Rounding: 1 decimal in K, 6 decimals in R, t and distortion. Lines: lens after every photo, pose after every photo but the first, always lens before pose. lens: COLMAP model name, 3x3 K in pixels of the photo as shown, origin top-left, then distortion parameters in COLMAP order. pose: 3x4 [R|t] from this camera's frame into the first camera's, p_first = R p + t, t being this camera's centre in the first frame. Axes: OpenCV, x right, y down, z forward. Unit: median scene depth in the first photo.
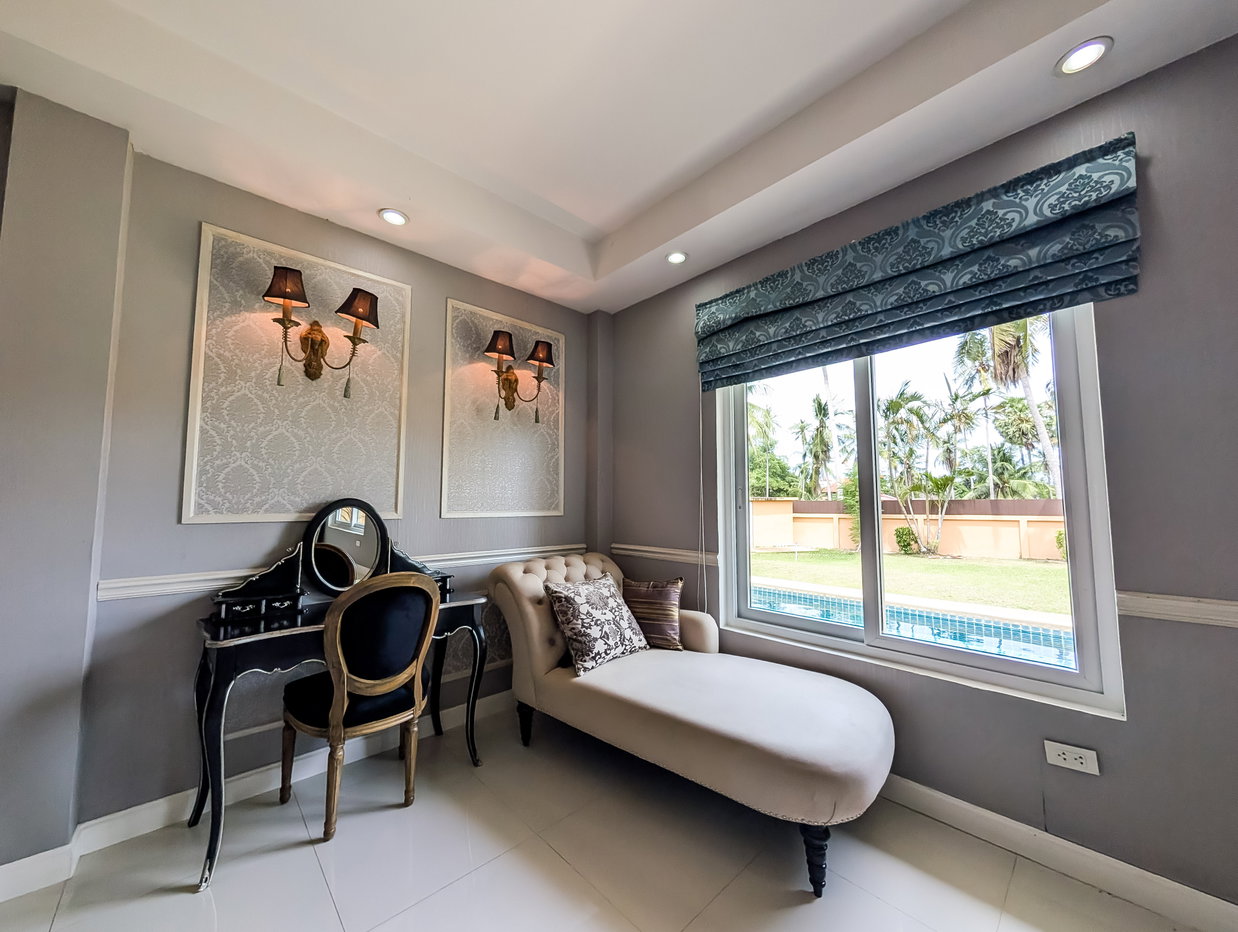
lens RADIAL K [[455.1, 0, 625.2], [0, 455.1, 467.4], [0, 0, 1]] dist [0.001793, 0.000337]
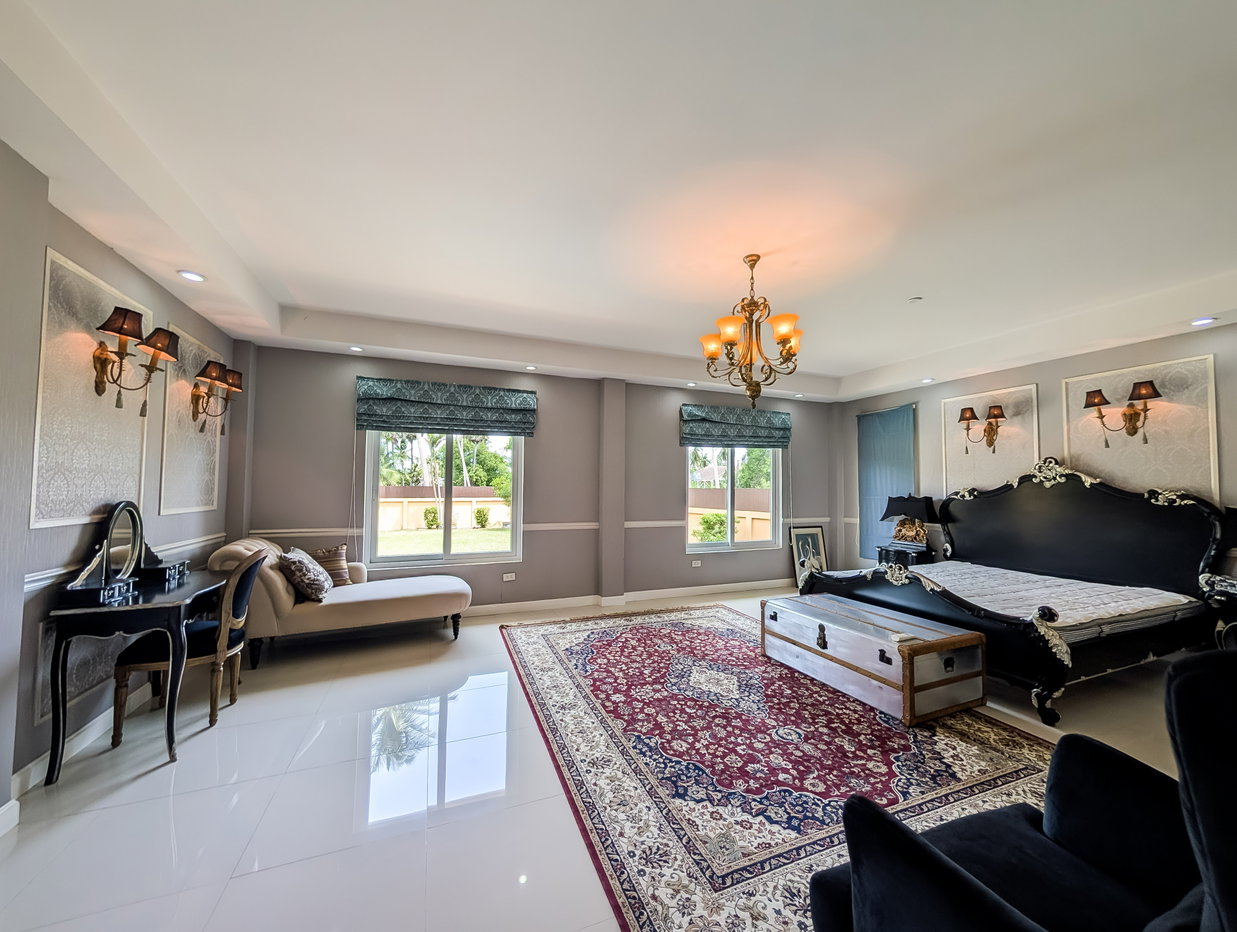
lens RADIAL K [[454.7, 0, 607.1], [0, 454.7, 468.2], [0, 0, 1]] dist [0.001793, 0.000337]
pose [[0.387664, 0.043124, 0.920792, -1.264332], [-0.079736, 0.996730, -0.013111, -0.104103], [-0.918346, -0.068338, 0.389834, -0.605587]]
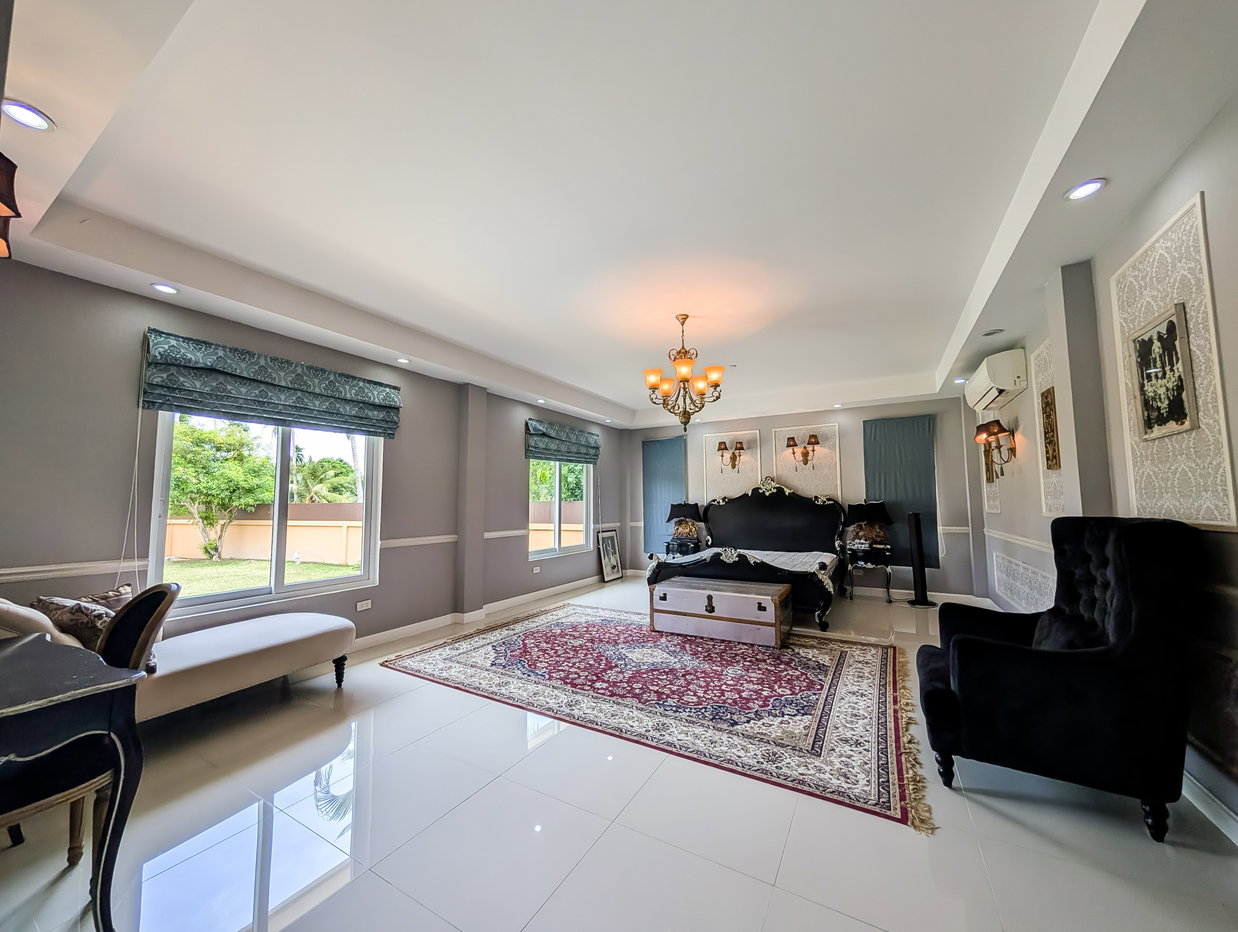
lens RADIAL K [[455.1, 0, 607.4], [0, 455.1, 469.5], [0, 0, 1]] dist [0.001793, 0.000337]
pose [[-0.256641, 0.075624, 0.963544, -1.460288], [-0.069849, 0.992876, -0.096530, 0.002283], [-0.963979, -0.092076, -0.249531, 0.263254]]
